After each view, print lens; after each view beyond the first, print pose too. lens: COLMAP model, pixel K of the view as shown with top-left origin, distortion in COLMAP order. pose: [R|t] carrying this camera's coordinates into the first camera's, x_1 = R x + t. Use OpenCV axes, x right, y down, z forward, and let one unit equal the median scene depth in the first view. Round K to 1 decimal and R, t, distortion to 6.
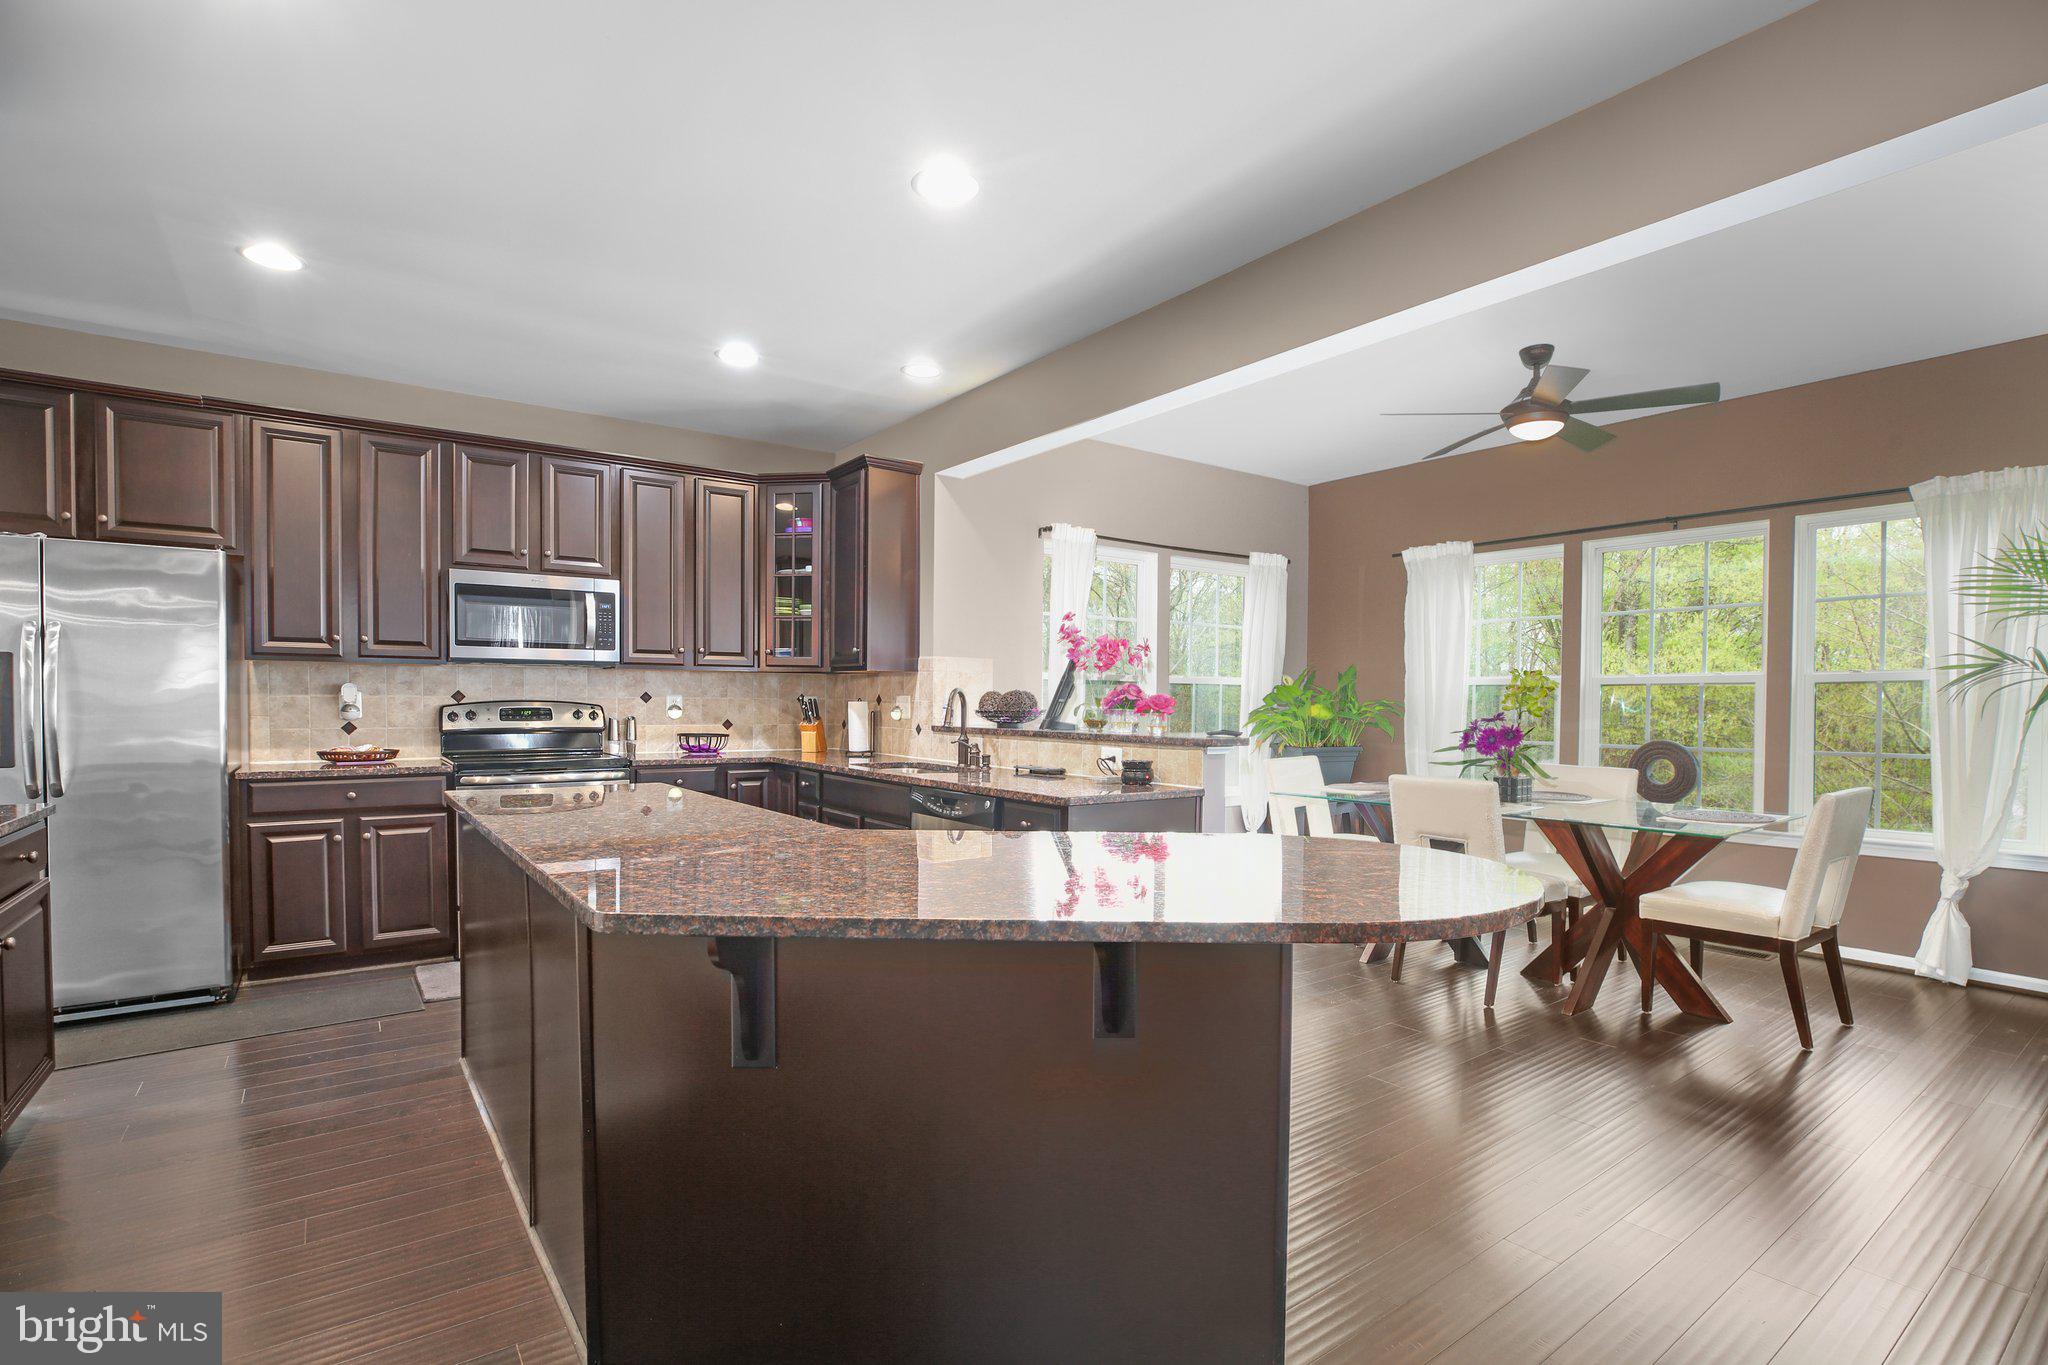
lens RADIAL K [[934.4, 0, 1035.8], [0, 934.4, 700.4], [0, 0, 1]] dist [-0.028660, 0.003788]
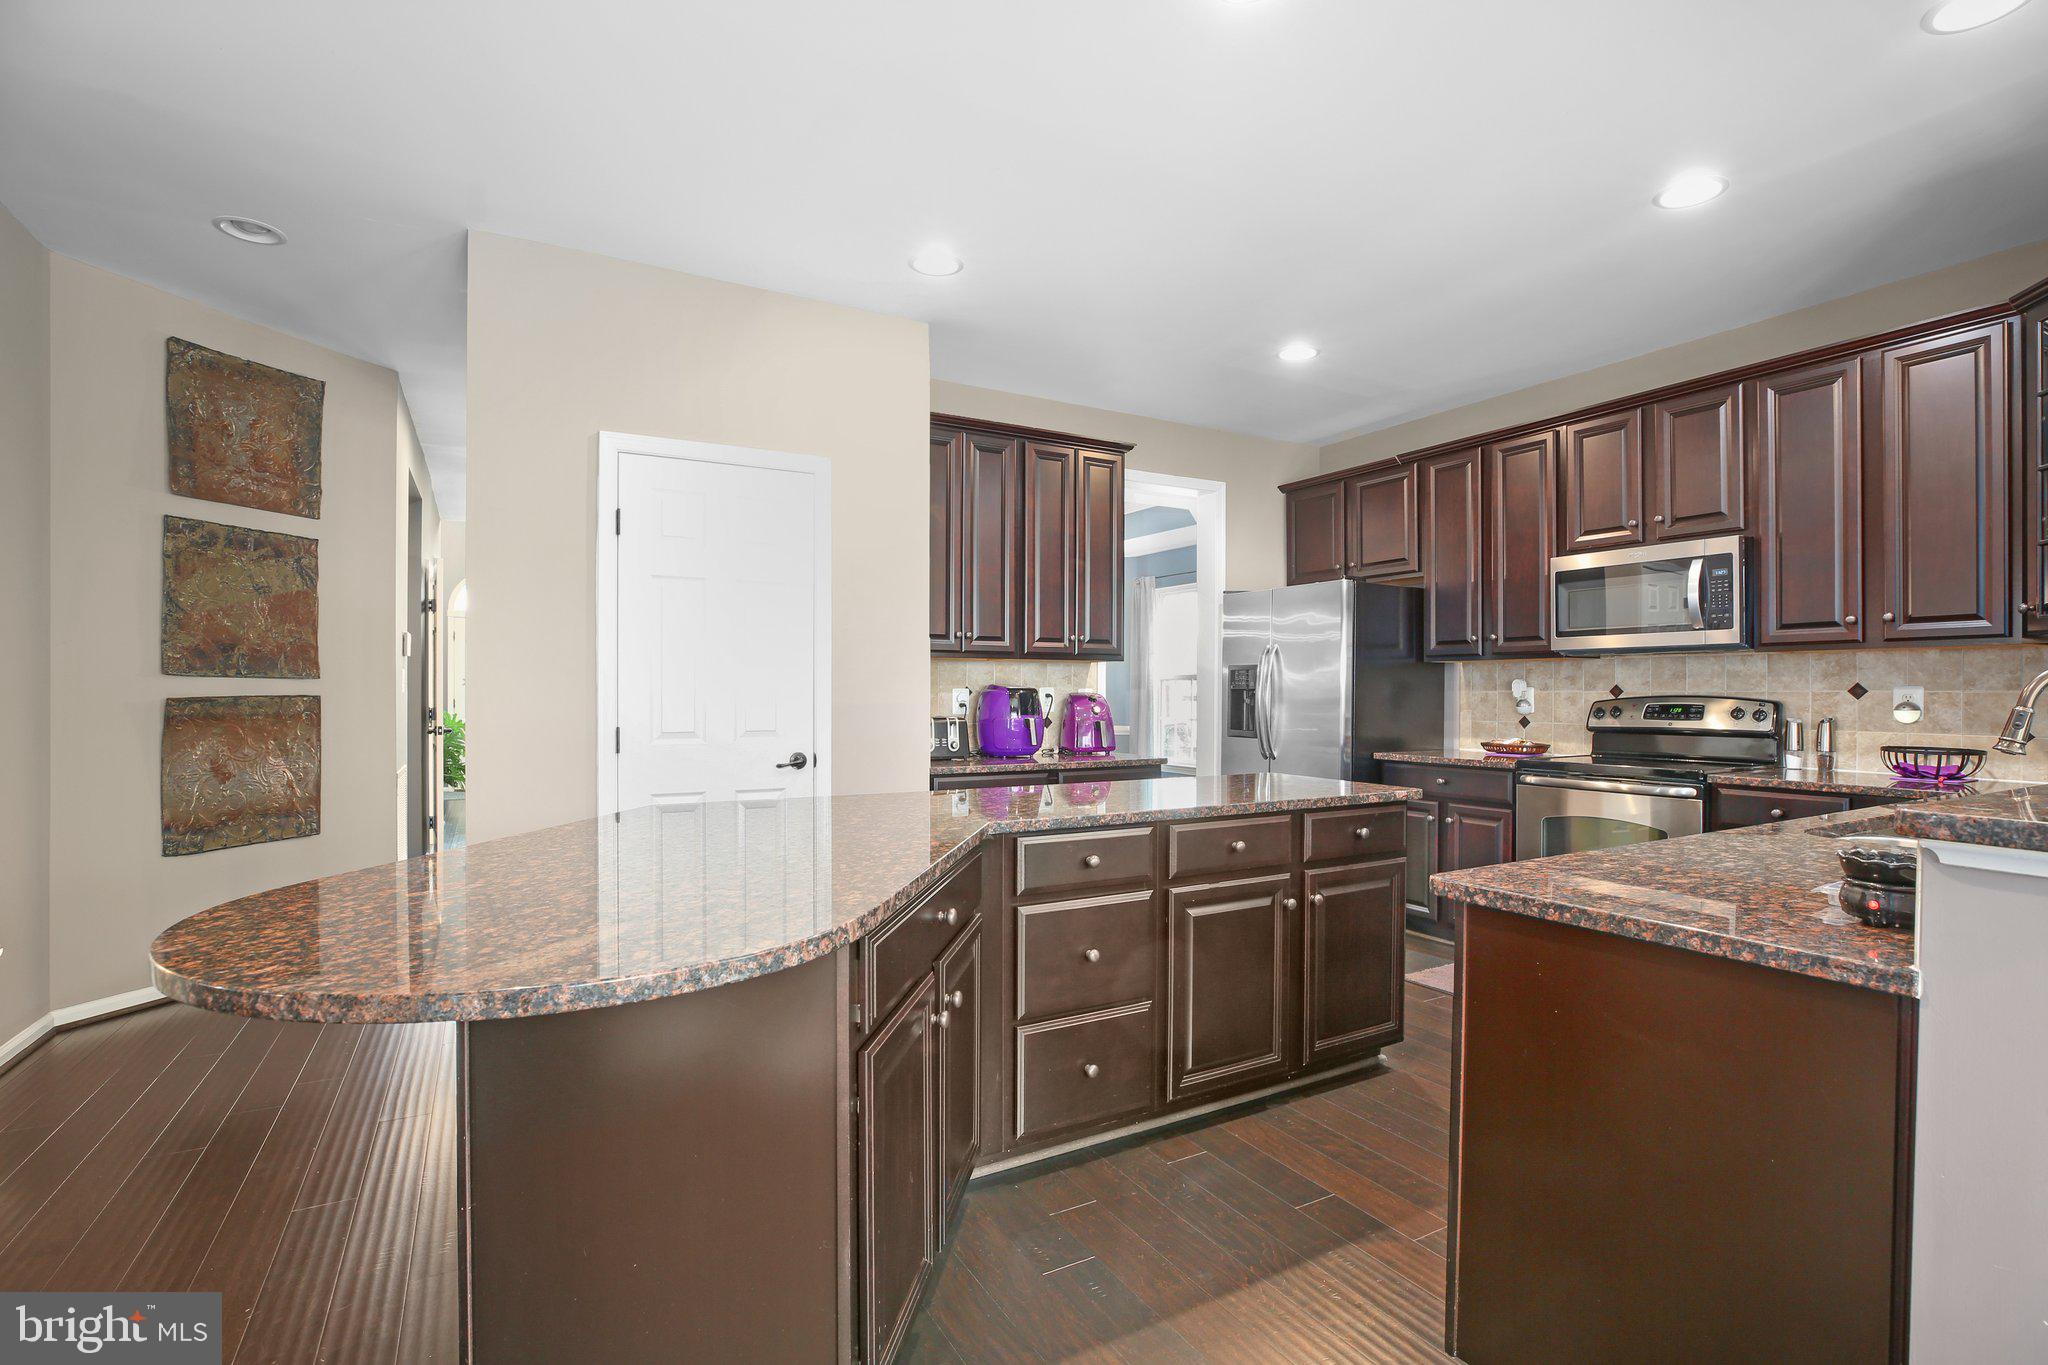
lens RADIAL K [[934.4, 0, 1036.7], [0, 934.4, 684.0], [0, 0, 1]] dist [-0.028660, 0.003788]
pose [[-0.092286, -0.016310, -0.995599, 0.340969], [-0.004940, 0.999861, -0.015922, 0.005819], [0.995720, 0.003449, -0.092353, 0.506975]]
